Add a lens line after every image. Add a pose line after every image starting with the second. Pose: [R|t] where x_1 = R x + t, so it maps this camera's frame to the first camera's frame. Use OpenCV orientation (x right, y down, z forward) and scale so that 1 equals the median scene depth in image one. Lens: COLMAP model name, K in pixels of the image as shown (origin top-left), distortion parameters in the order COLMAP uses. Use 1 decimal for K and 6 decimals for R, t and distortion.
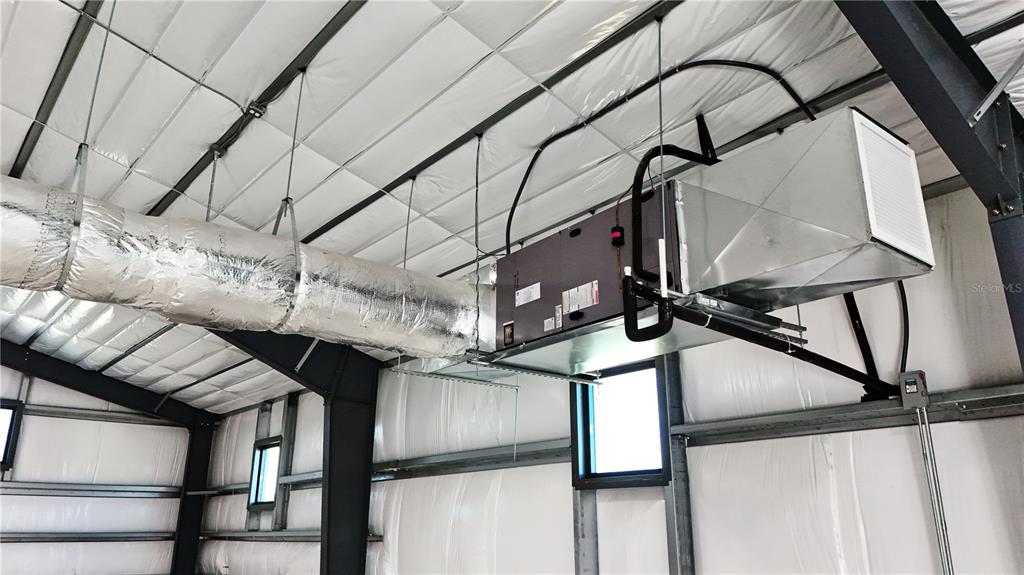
lens RADIAL K [[750.0, 0, 512.0], [0, 750.0, 287.5], [0, 0, 1]] dist [0.084534, -0.092881]
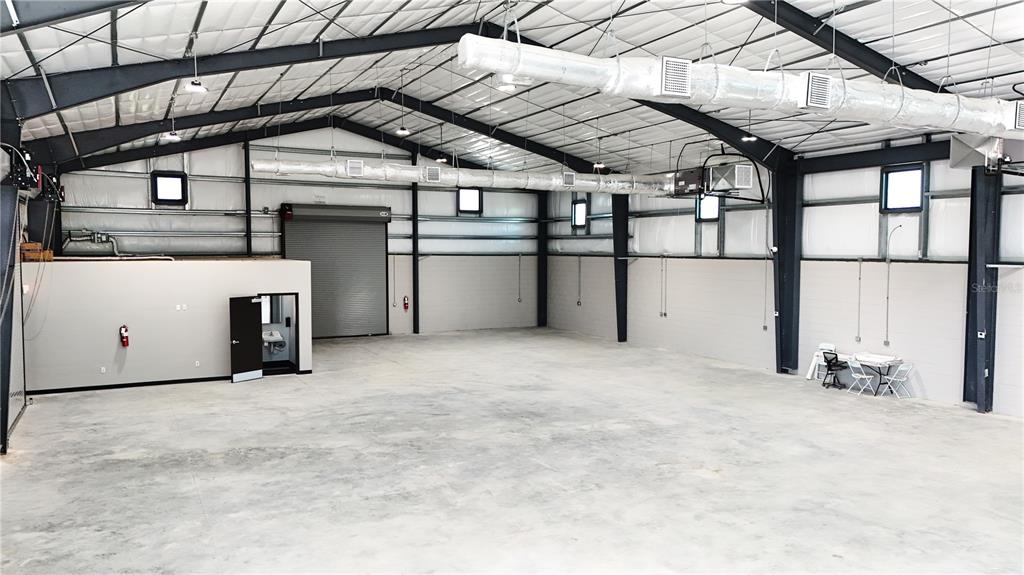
lens RADIAL K [[750.0, 0, 512.0], [0, 750.0, 287.5], [0, 0, 1]] dist [0.084534, -0.092881]
pose [[0.976702, 0.012952, -0.214210, 0.002534], [0.065019, 0.933401, 0.352895, -0.737516], [0.204514, -0.358601, 0.910812, -2.461997]]
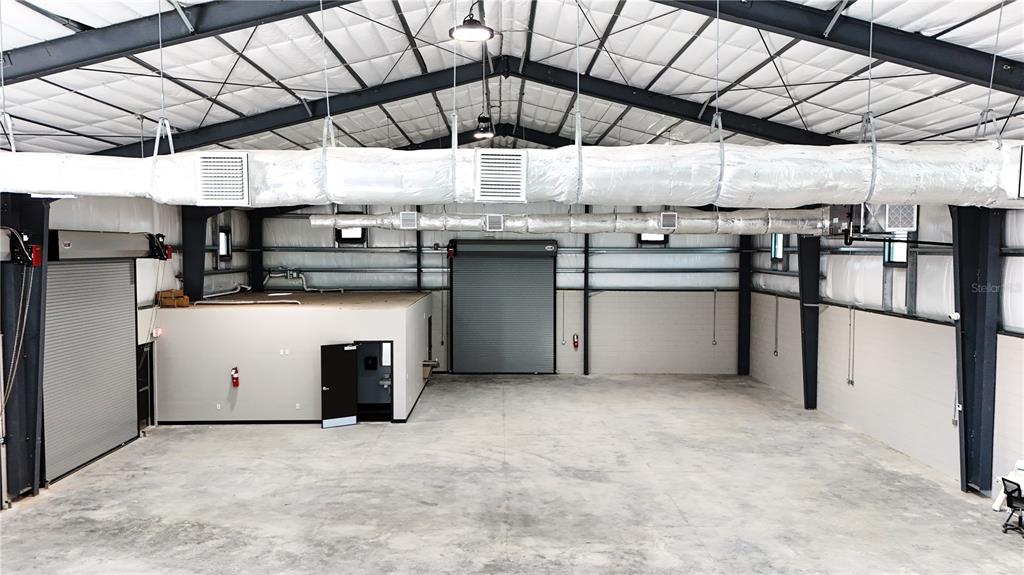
lens RADIAL K [[750.0, 0, 512.0], [0, 750.0, 287.5], [0, 0, 1]] dist [0.084534, -0.092881]
pose [[0.780223, 0.033451, -0.624606, 0.715873], [0.192680, 0.937159, 0.290875, -0.683282], [0.595086, -0.347296, 0.724747, -1.727647]]
